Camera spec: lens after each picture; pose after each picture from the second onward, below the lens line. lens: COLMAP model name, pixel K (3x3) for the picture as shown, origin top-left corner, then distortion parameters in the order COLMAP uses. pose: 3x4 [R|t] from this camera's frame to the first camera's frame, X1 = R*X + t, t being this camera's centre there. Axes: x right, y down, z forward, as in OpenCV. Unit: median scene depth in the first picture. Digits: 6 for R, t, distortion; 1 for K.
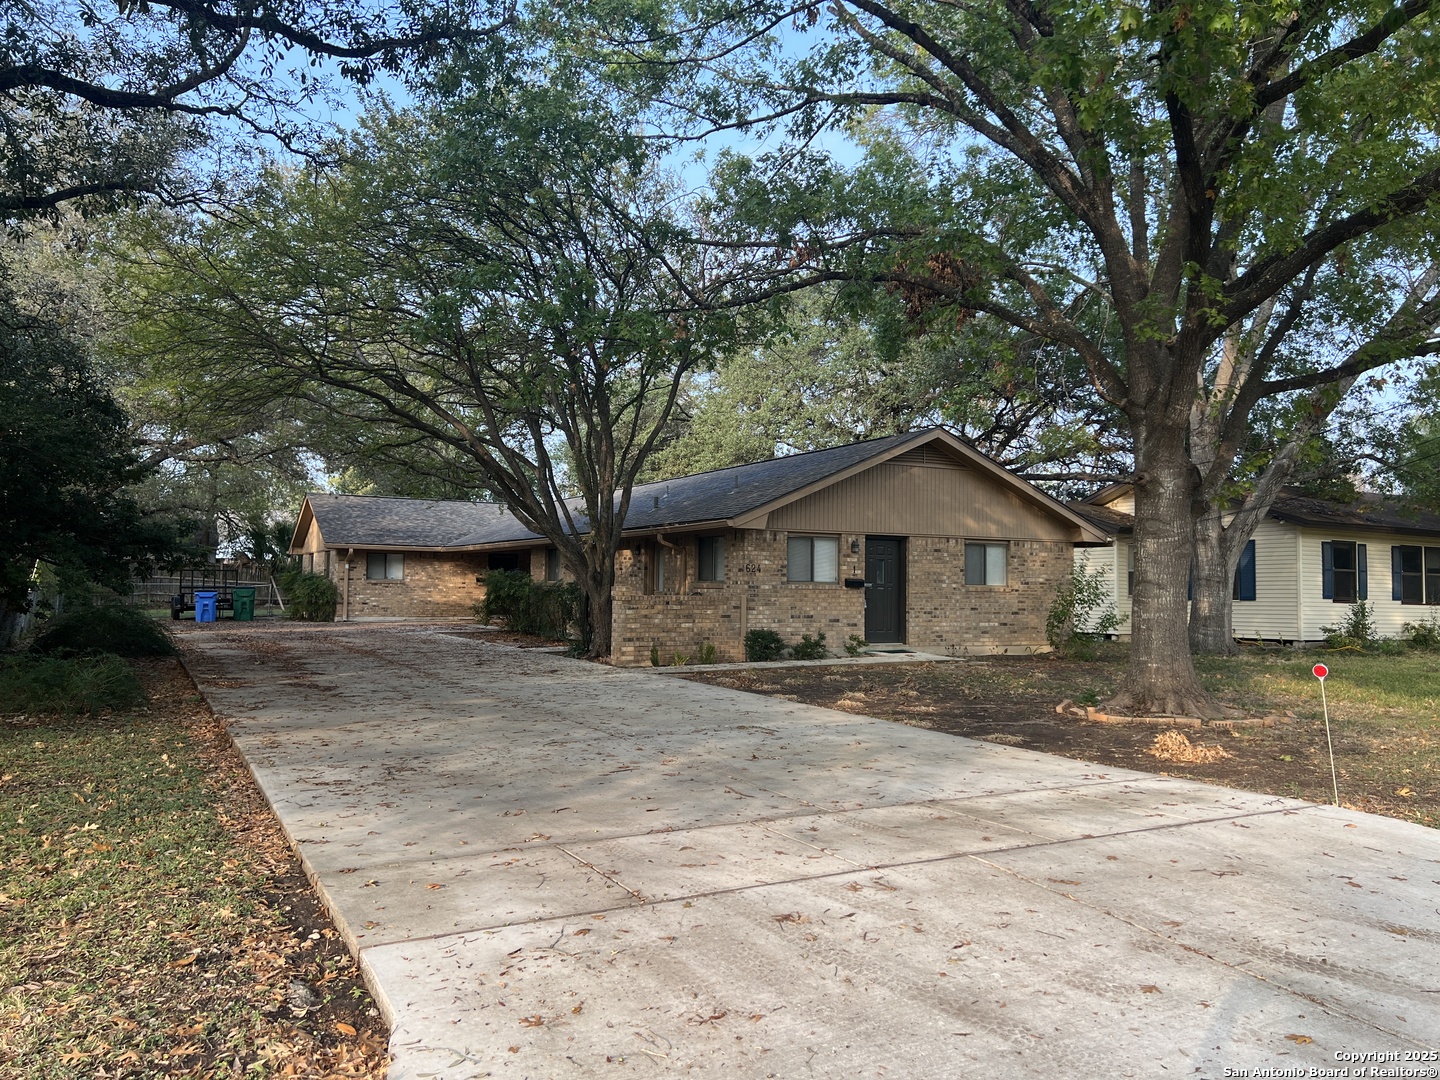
lens RADIAL K [[1089.1, 0, 723.4], [0, 1089.1, 544.0], [0, 0, 1]] dist [0.066578, -0.074857]
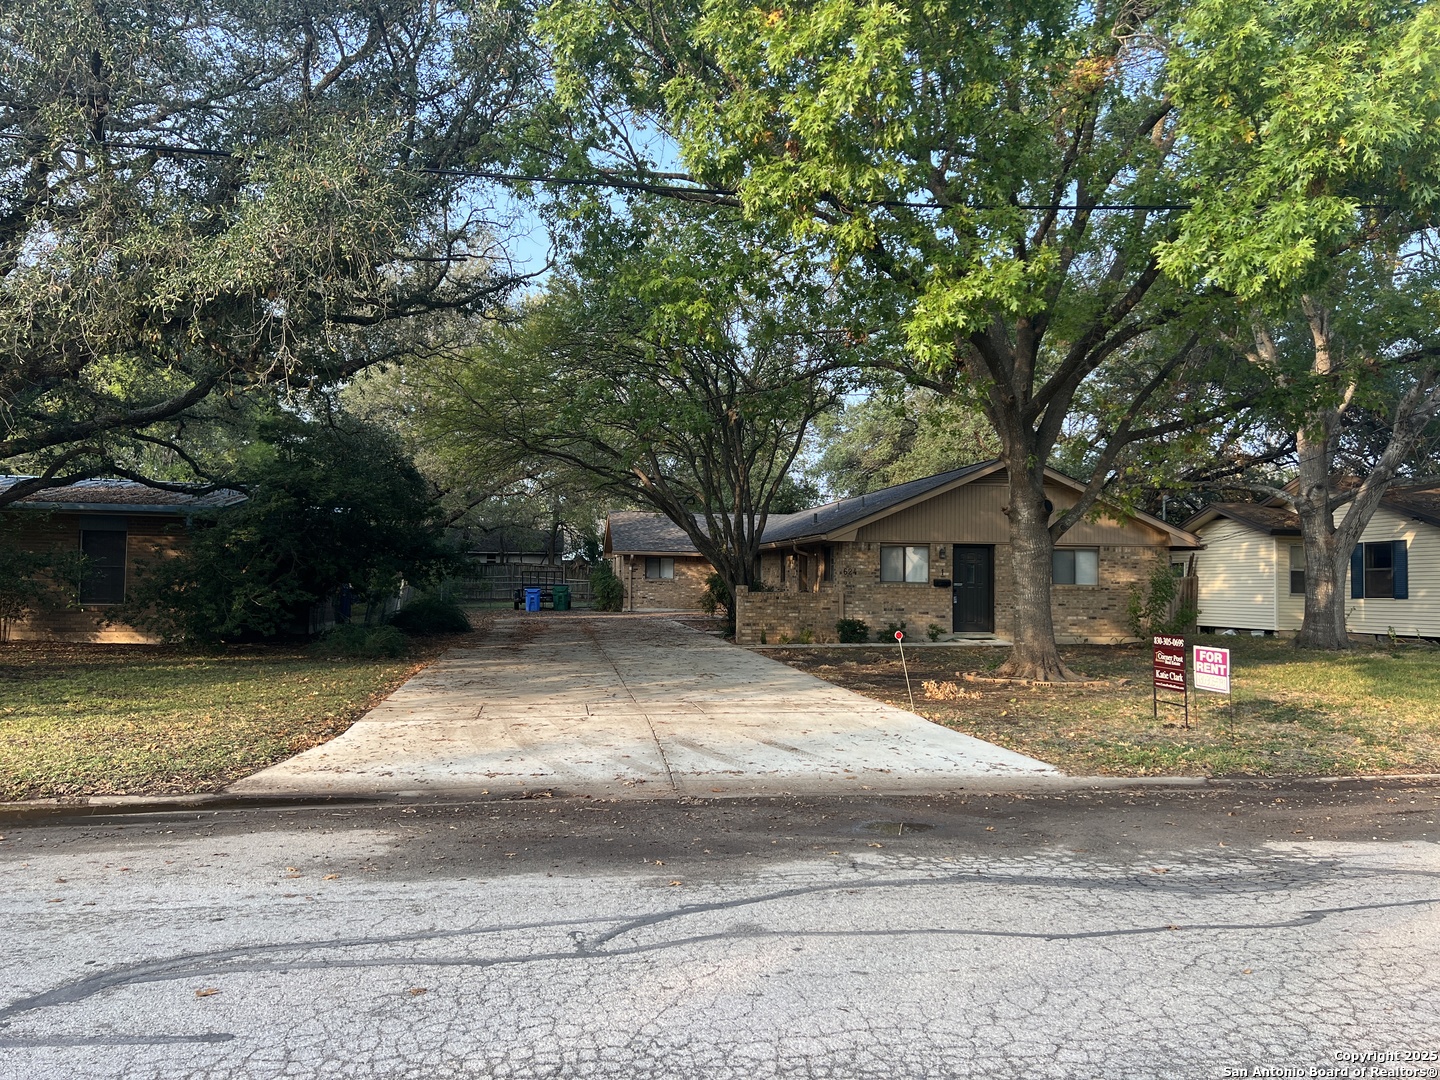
lens RADIAL K [[1089.1, 0, 717.6], [0, 1089.1, 539.6], [0, 0, 1]] dist [0.066578, -0.074857]
pose [[0.939873, -0.014125, -0.341233, 0.295772], [0.013947, 0.999898, -0.002977, -0.012909], [0.341240, -0.001961, 0.939974, -0.248958]]
